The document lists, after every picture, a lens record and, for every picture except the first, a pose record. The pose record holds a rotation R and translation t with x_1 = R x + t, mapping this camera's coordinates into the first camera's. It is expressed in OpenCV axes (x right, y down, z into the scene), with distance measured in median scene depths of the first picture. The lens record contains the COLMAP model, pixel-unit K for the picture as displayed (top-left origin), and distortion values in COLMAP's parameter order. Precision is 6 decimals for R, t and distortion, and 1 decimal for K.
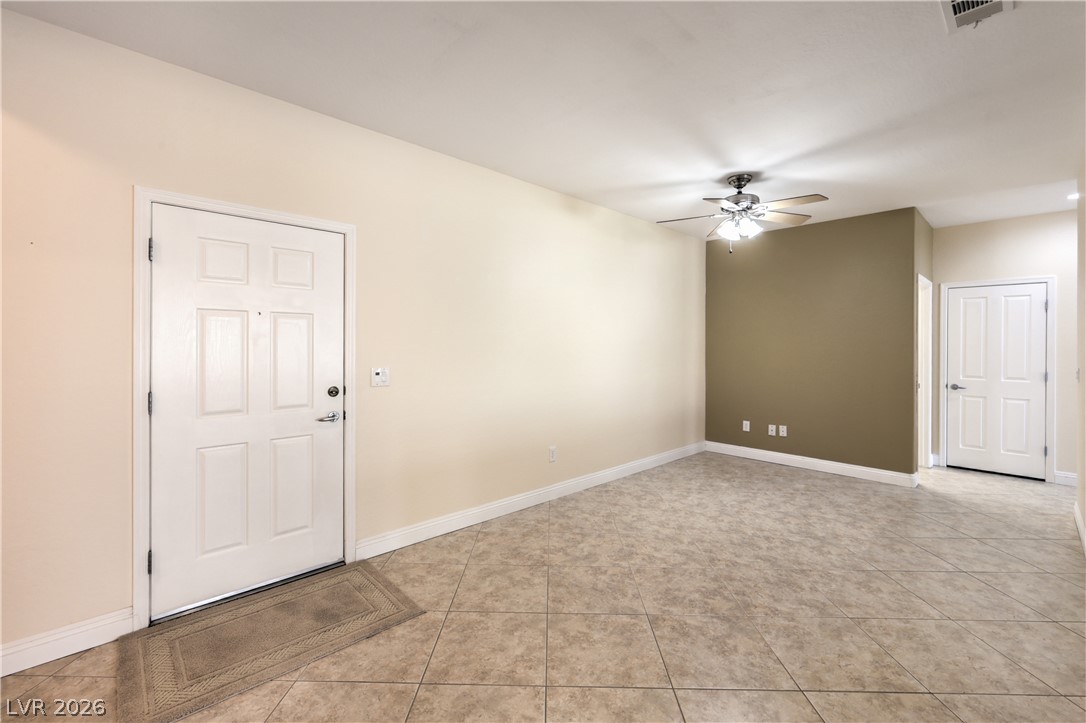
lens RADIAL K [[452.0, 0, 560.1], [0, 452.0, 342.5], [0, 0, 1]] dist [0.001999, -0.001602]
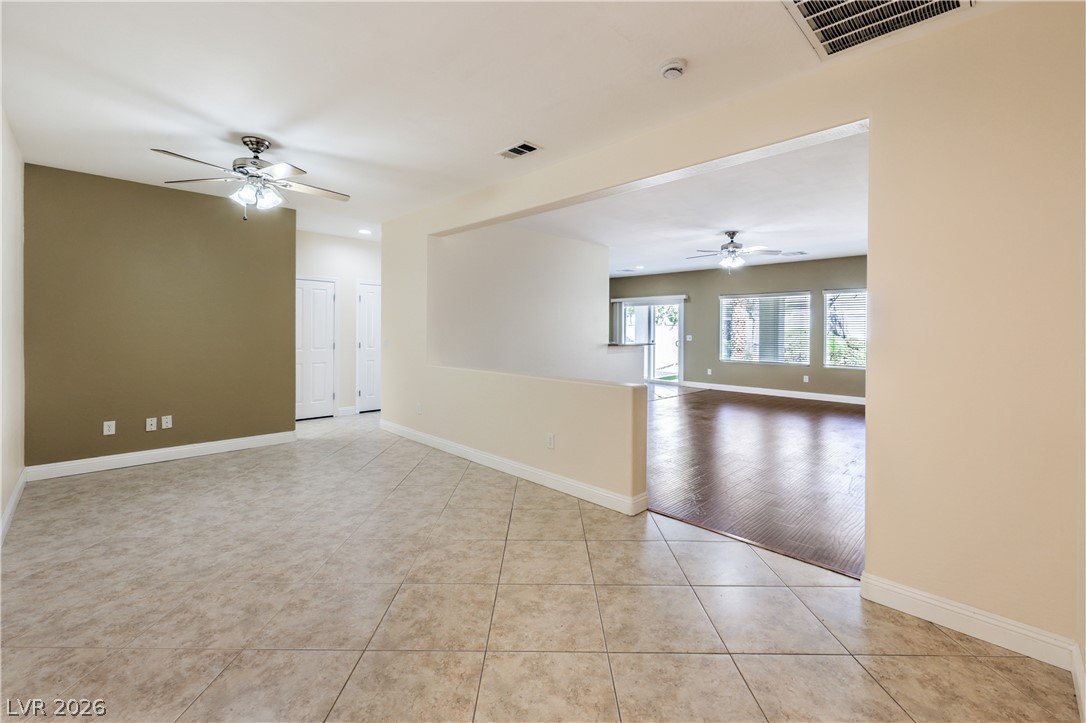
lens RADIAL K [[452.0, 0, 524.0], [0, 452.0, 328.0], [0, 0, 1]] dist [0.001999, -0.001602]
pose [[0.032368, 0.001829, 0.999474, -0.673711], [-0.015754, 0.999875, -0.001319, 0.011248], [-0.999352, -0.015703, 0.032393, 0.562173]]
